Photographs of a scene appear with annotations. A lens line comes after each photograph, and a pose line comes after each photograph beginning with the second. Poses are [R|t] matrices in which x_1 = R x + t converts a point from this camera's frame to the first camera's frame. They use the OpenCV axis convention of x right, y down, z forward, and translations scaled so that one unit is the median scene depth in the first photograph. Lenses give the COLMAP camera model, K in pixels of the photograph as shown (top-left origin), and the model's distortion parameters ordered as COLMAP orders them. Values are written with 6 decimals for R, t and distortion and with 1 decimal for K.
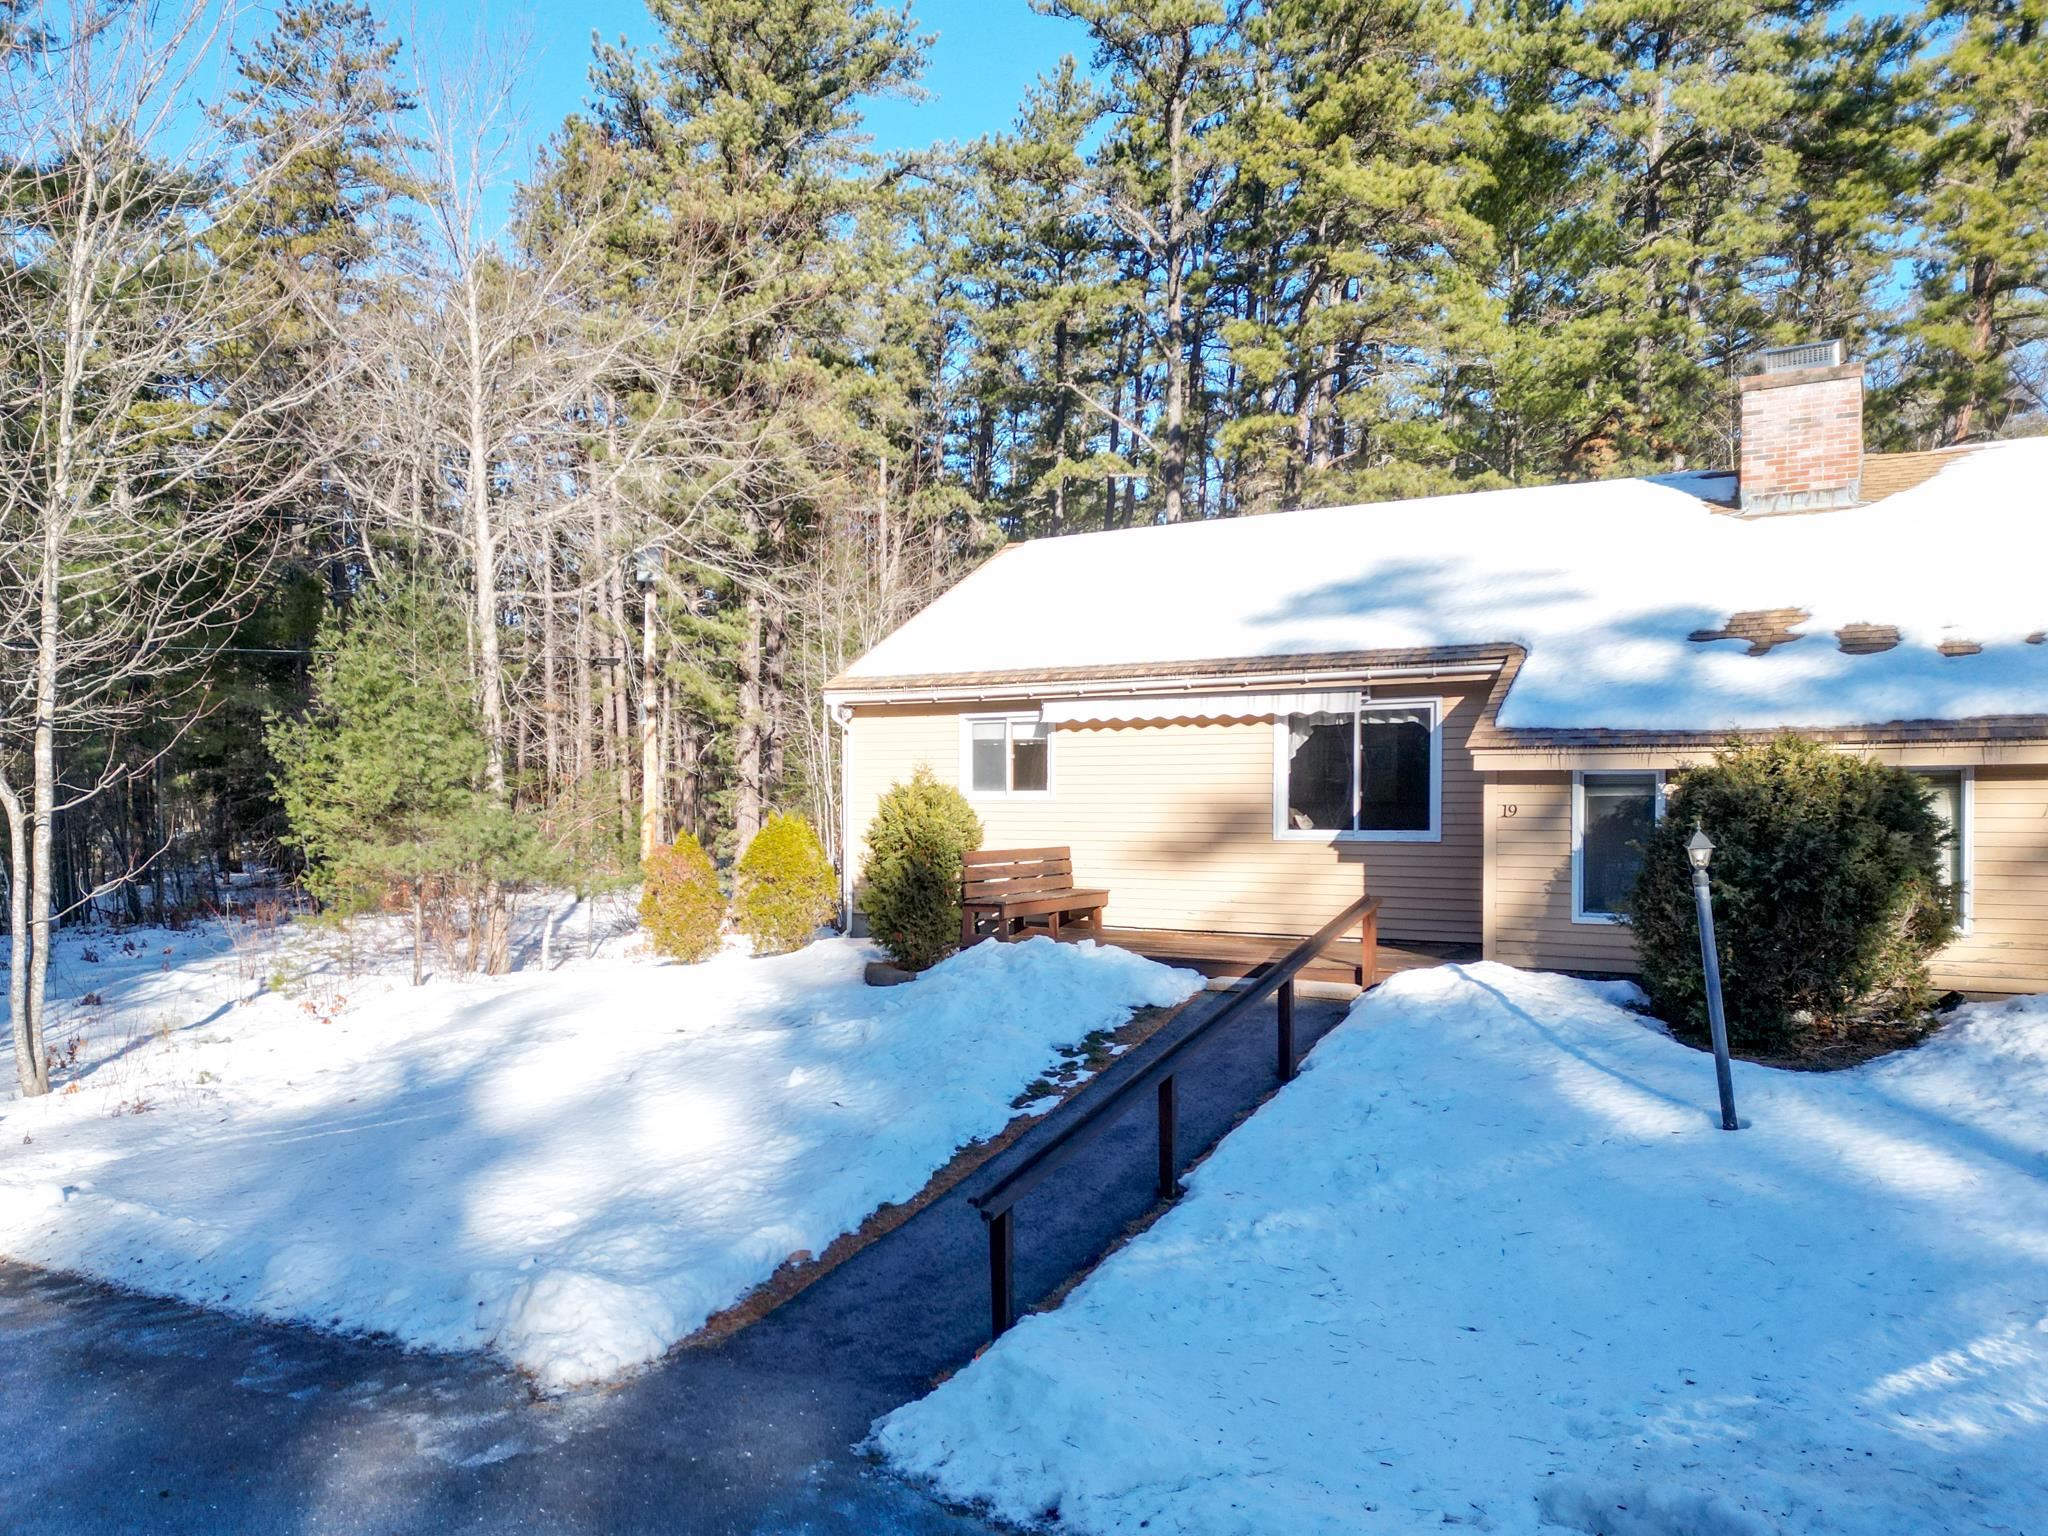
lens RADIAL K [[1453.8, 0, 1019.5], [0, 1453.8, 824.4], [0, 0, 1]] dist [0.068237, -0.059570]
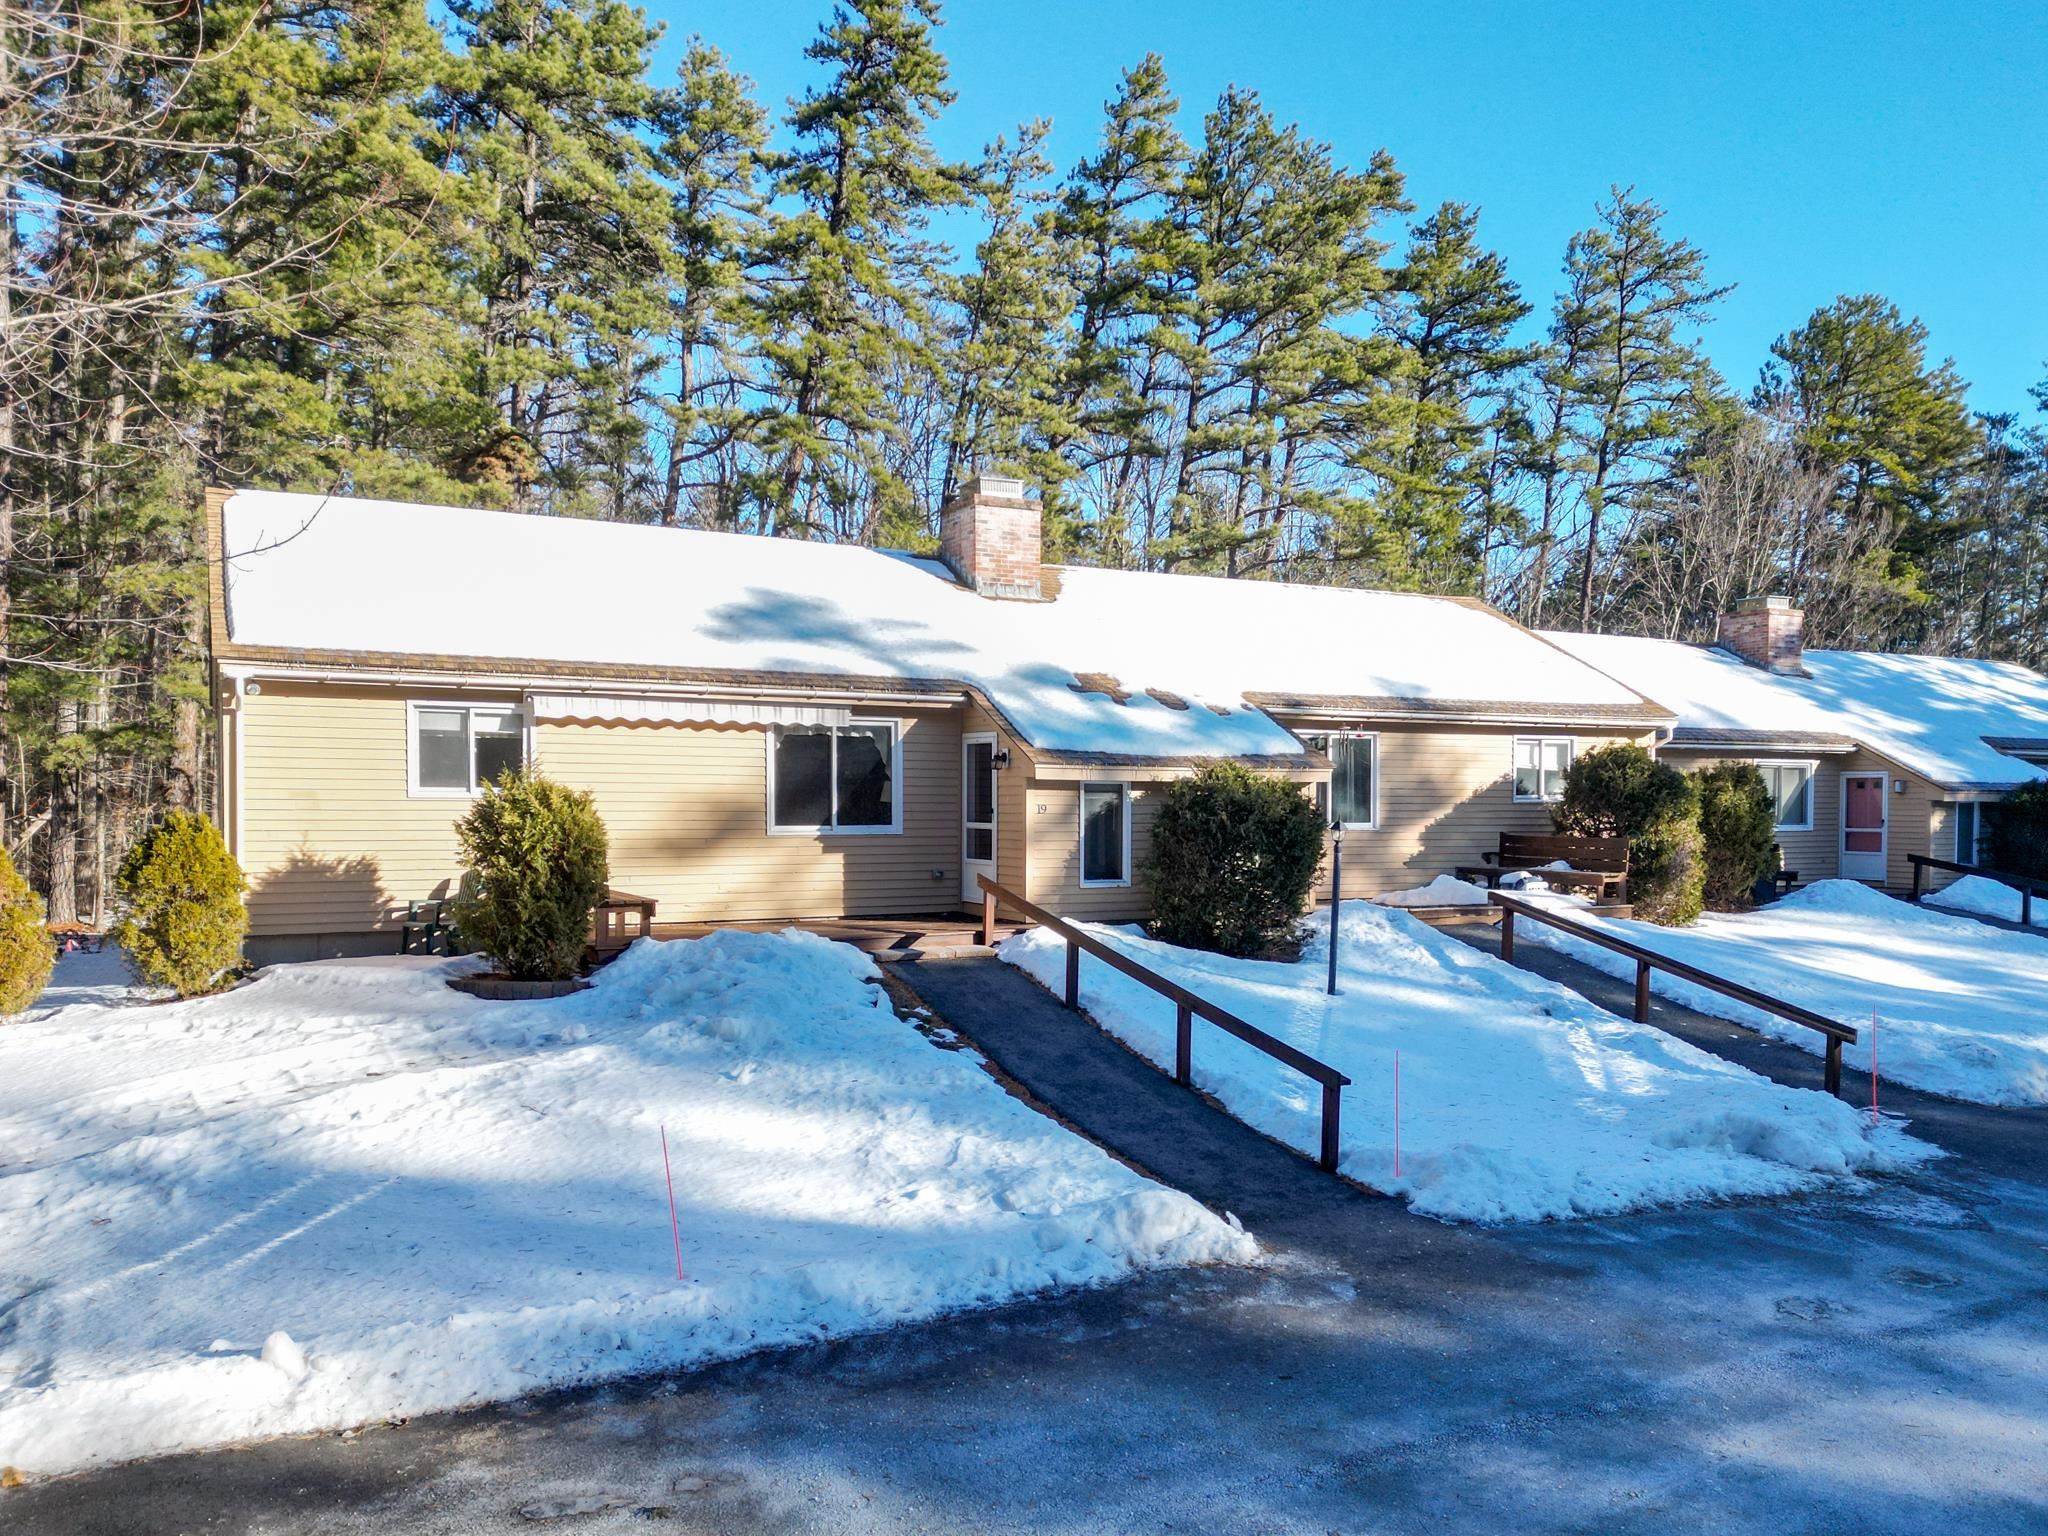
lens RADIAL K [[1419.8, 0, 1084.8], [0, 1419.8, 829.7], [0, 0, 1]] dist [0.090480, -0.075119]
pose [[0.570061, -0.011666, 0.821520, -0.739138], [0.008637, 0.999929, 0.008205, -0.000607], [-0.821557, 0.002418, 0.570121, 0.216168]]
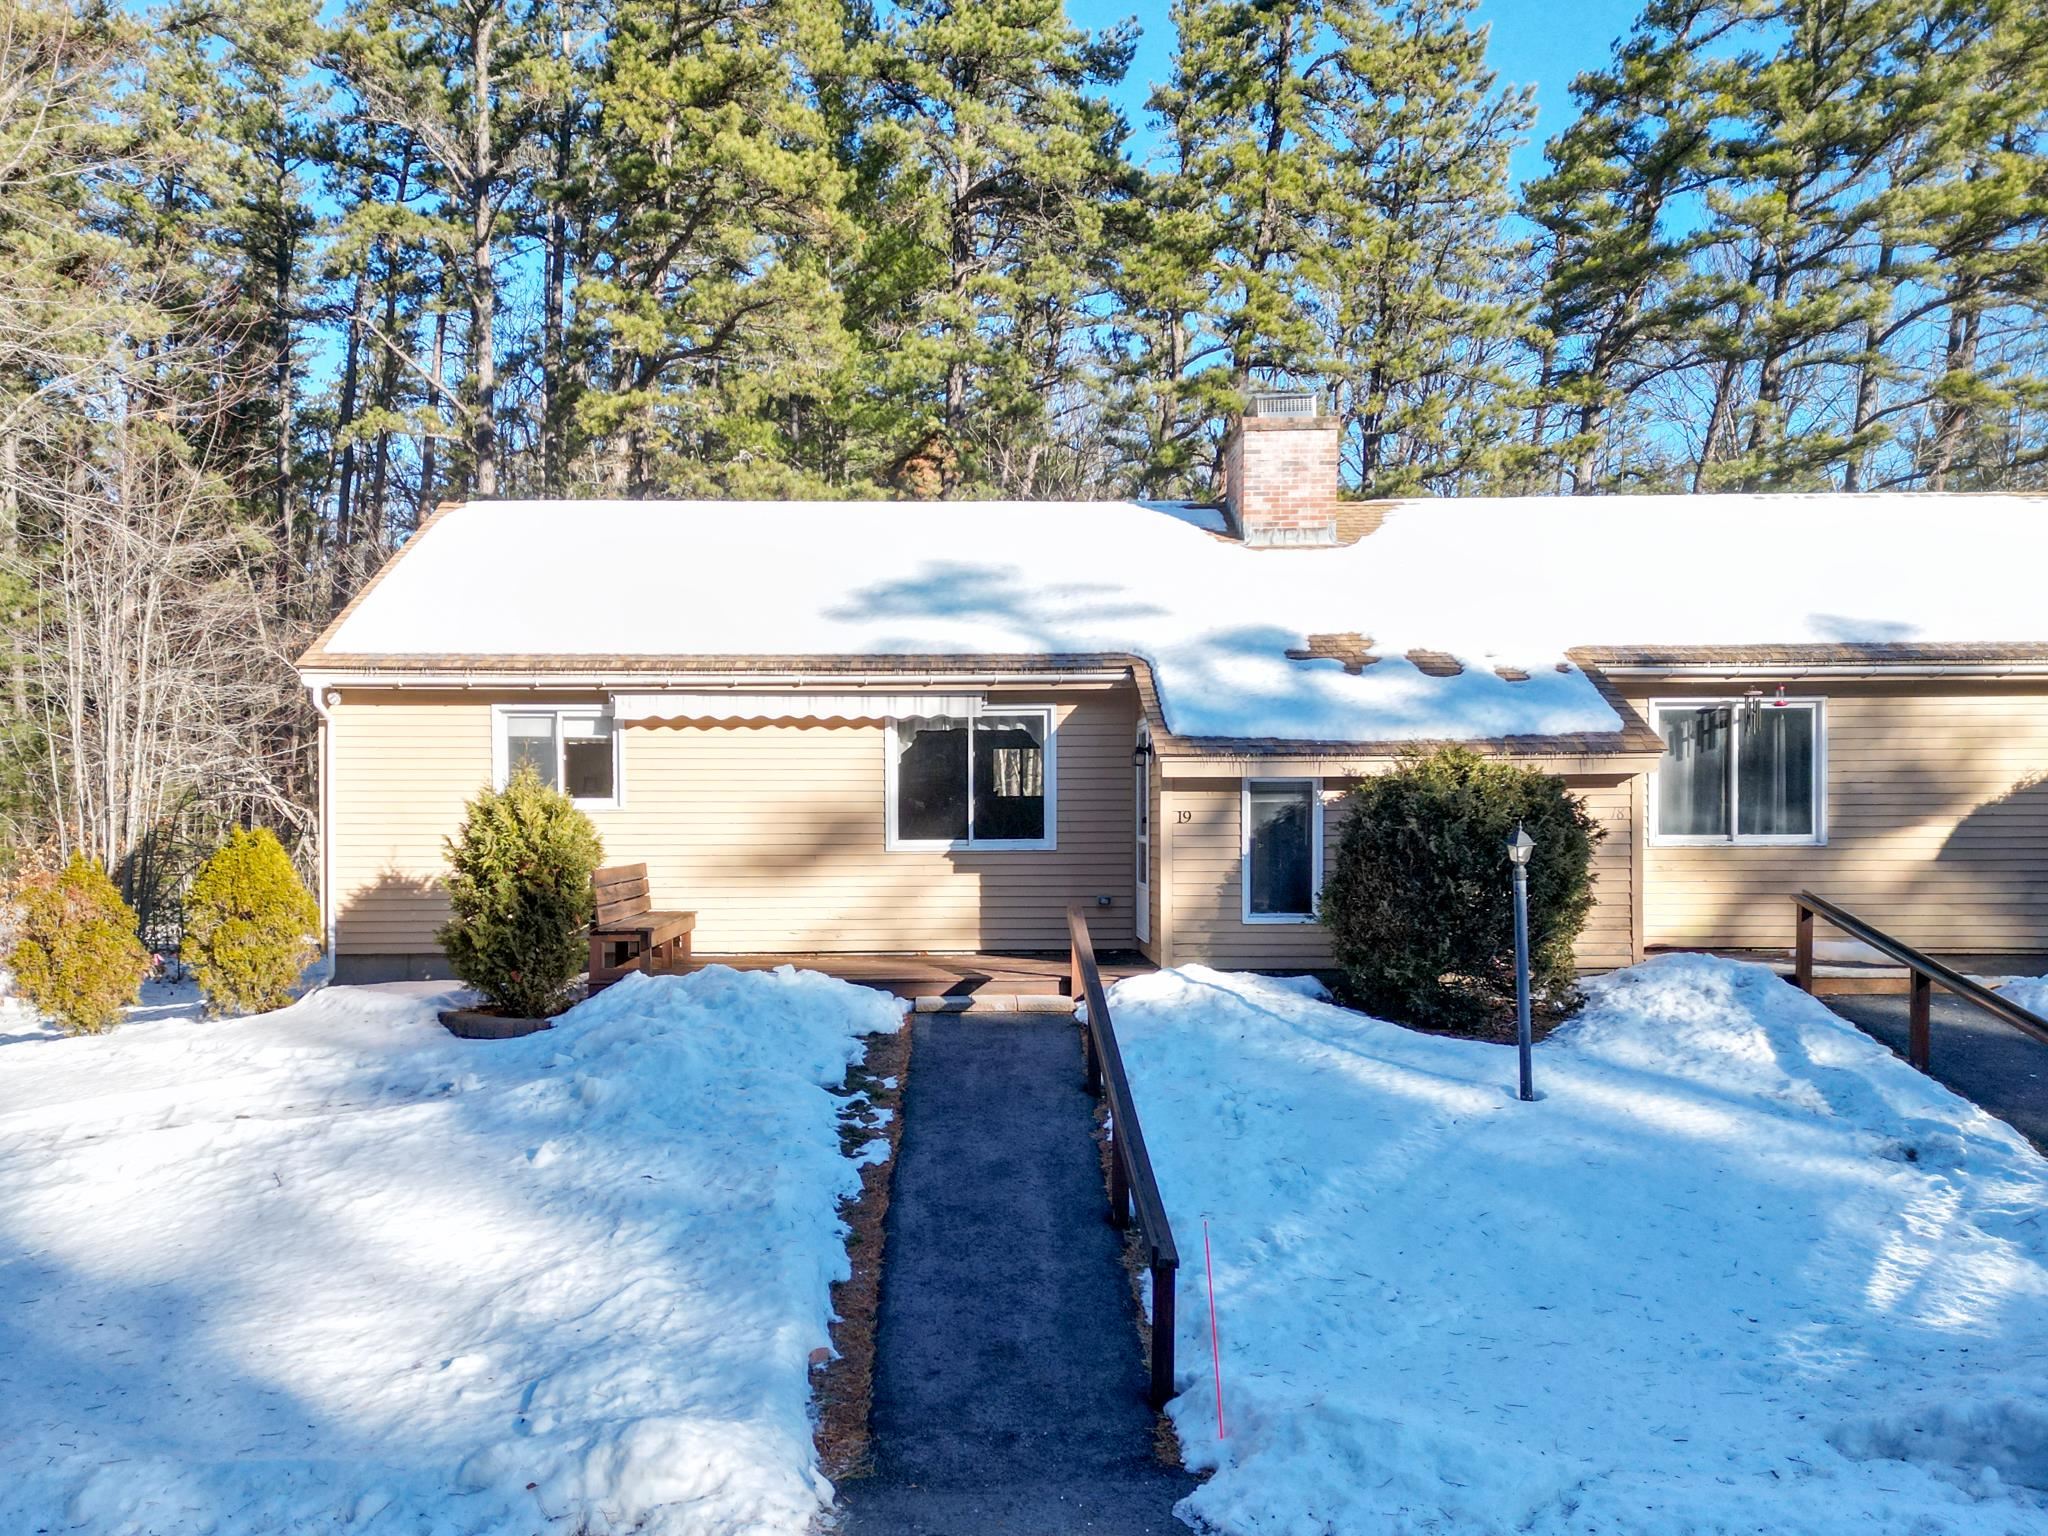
lens RADIAL K [[1547.6, 0, 1015.7], [0, 1547.6, 836.5], [0, 0, 1]] dist [0.100260, -0.113934]
pose [[0.875172, -0.009695, 0.483715, -0.294442], [0.011784, 0.999930, -0.001279, 0.004435], [-0.483668, 0.006819, 0.875225, 0.111905]]
